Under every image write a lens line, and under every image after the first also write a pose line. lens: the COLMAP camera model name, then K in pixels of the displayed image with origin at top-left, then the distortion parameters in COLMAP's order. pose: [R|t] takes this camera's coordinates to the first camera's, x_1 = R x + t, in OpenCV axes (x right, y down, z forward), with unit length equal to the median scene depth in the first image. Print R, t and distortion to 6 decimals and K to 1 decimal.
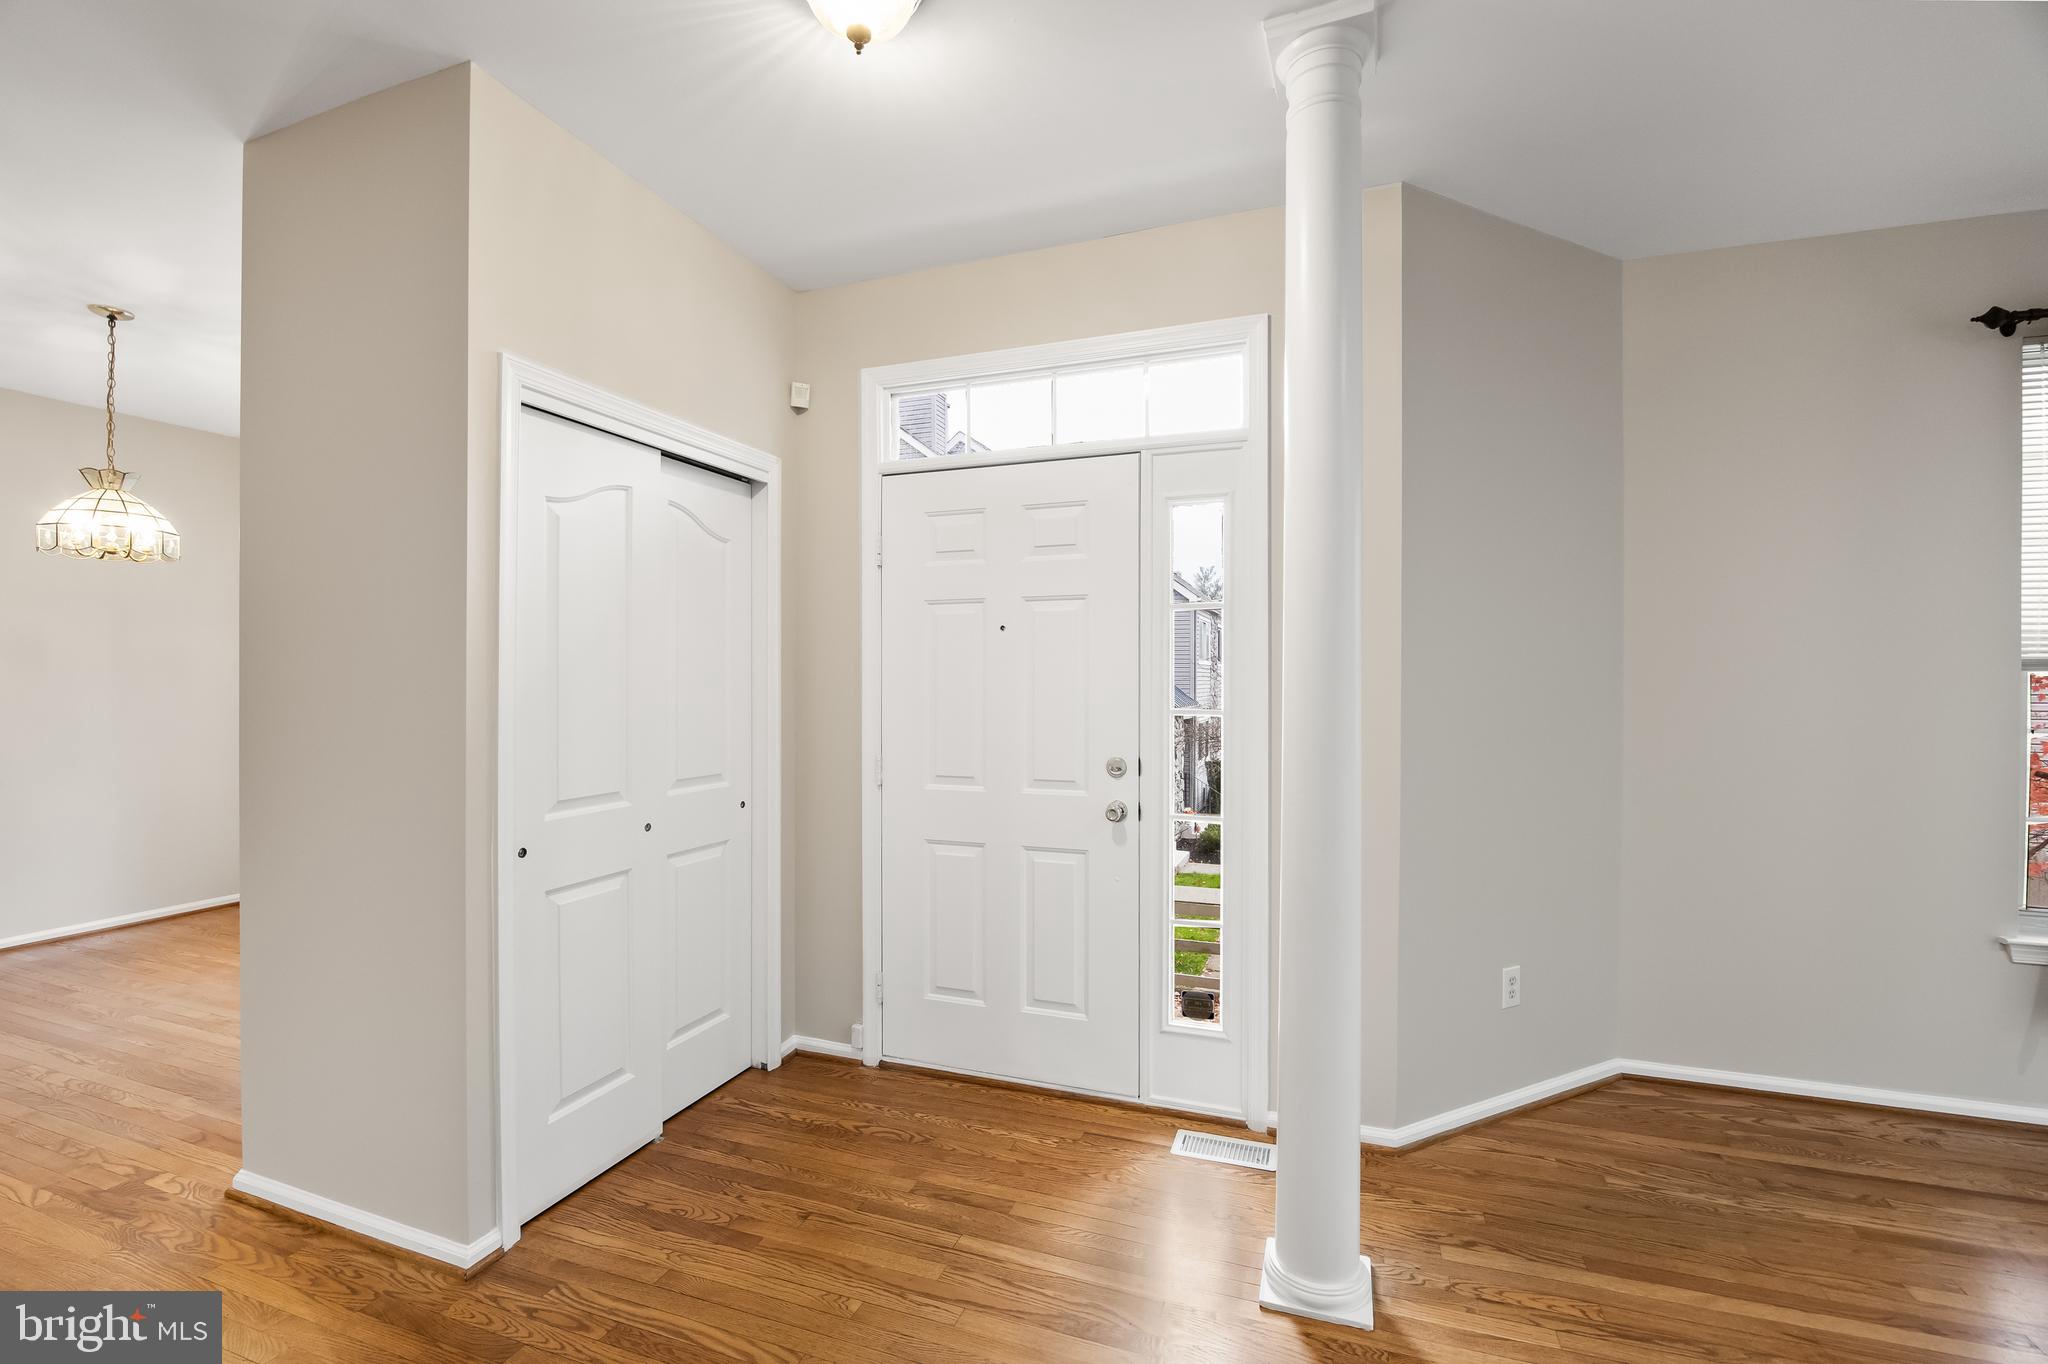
lens RADIAL K [[899.6, 0, 1036.8], [0, 899.6, 680.4], [0, 0, 1]] dist [-0.012128, -0.000190]
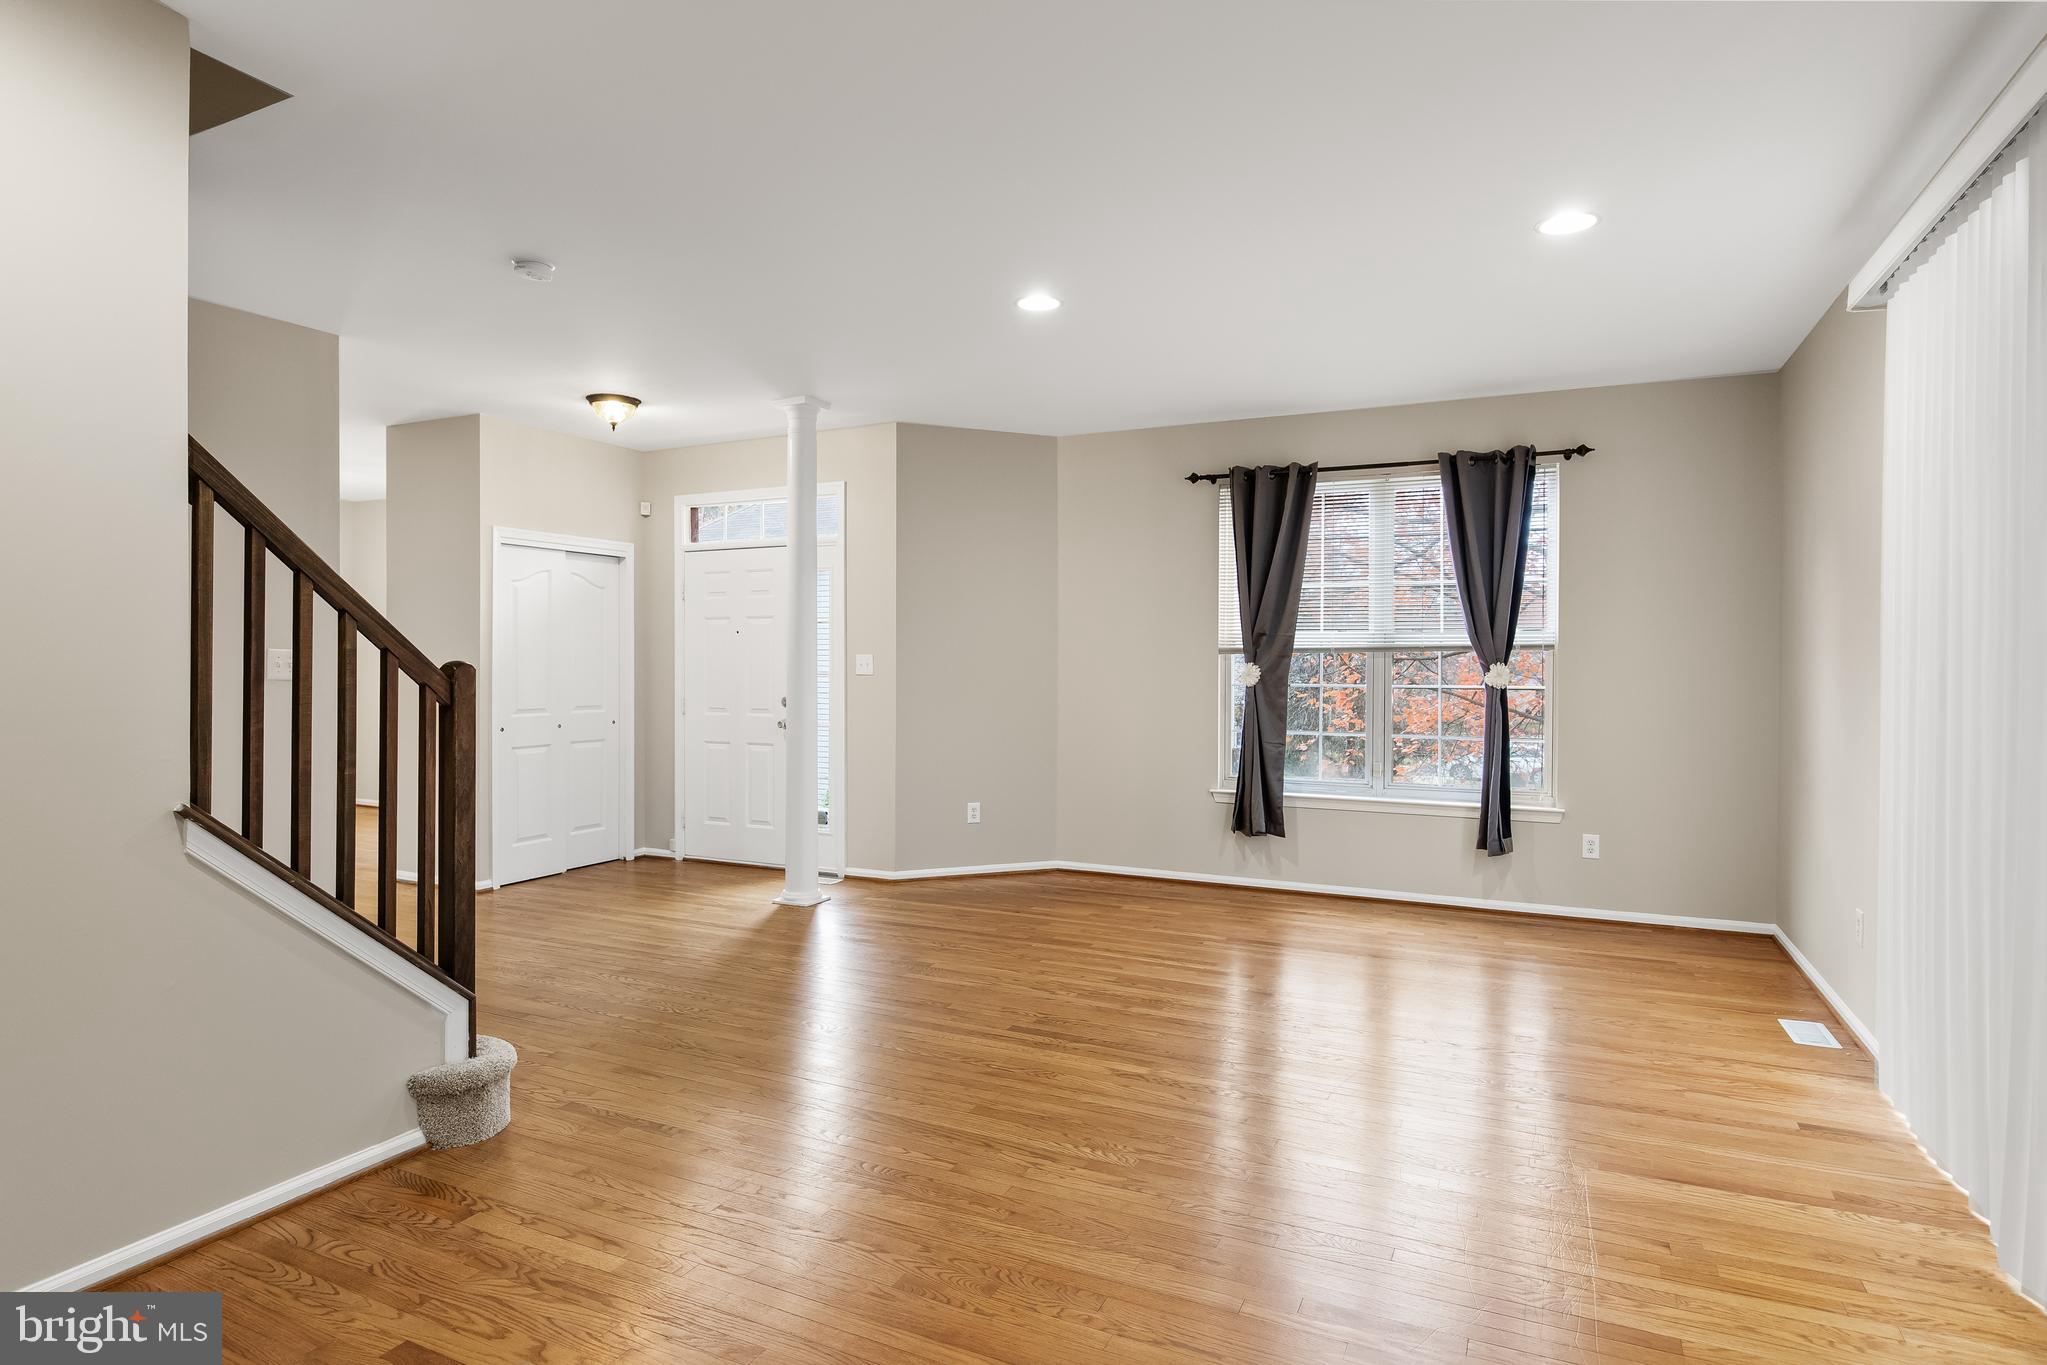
lens RADIAL K [[1069.5, 0, 1006.2], [0, 1069.5, 674.7], [0, 0, 1]] dist [-0.000399, 0.000008]
pose [[0.994371, 0.003527, -0.105900, 0.793655], [-0.003293, 0.999992, 0.002385, 0.027763], [0.105907, -0.002023, 0.994374, -1.263089]]
